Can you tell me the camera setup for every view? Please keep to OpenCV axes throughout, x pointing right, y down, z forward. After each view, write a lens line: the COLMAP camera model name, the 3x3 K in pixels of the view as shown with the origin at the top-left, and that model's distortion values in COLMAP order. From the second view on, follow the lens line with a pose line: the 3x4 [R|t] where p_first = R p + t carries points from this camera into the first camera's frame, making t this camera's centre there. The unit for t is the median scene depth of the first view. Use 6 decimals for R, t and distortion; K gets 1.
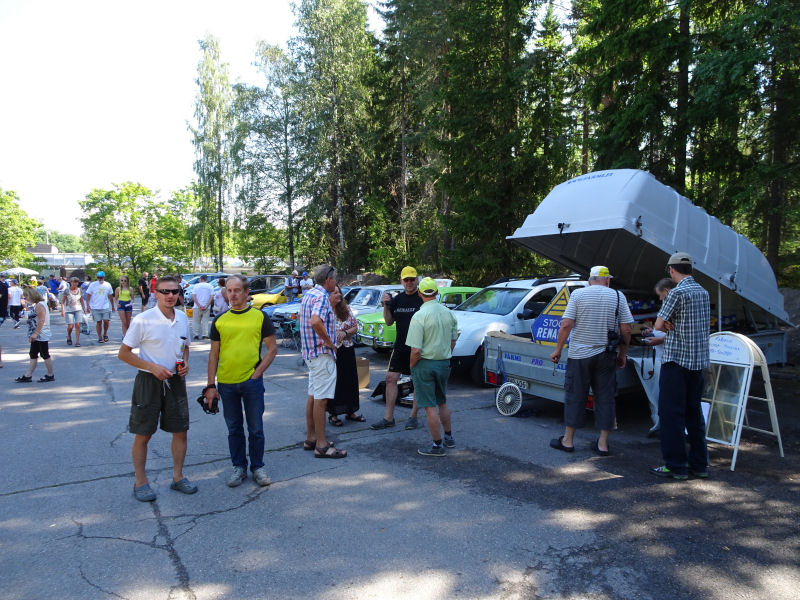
lens RADIAL K [[565.0, 0, 396.7], [0, 565.0, 298.8], [0, 0, 1]] dist [-0.006389, 0.001347]
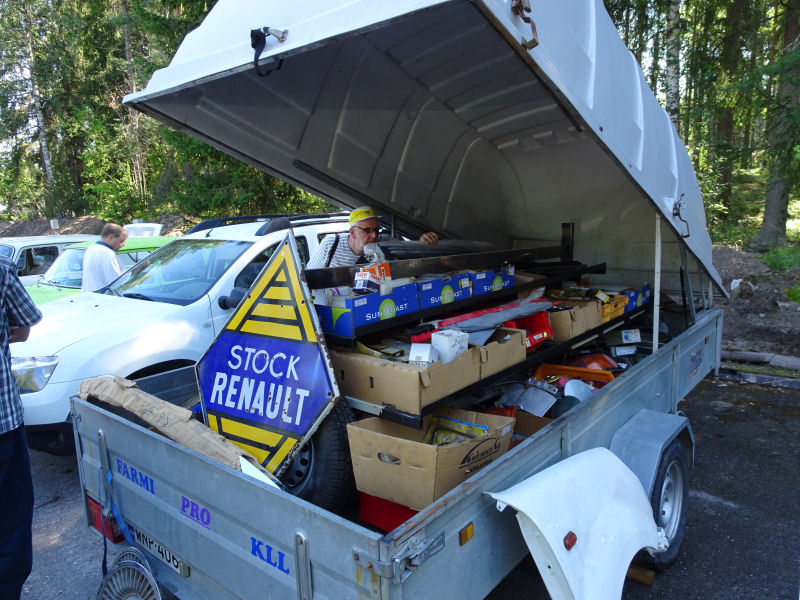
lens RADIAL K [[565.0, 0, 398.6], [0, 565.0, 301.6], [0, 0, 1]] dist [-0.006389, 0.001347]
pose [[0.931479, -0.072250, 0.356549, 0.184059], [0.033660, 0.992993, 0.113281, -0.017614], [-0.362235, -0.093518, 0.927384, 0.518371]]
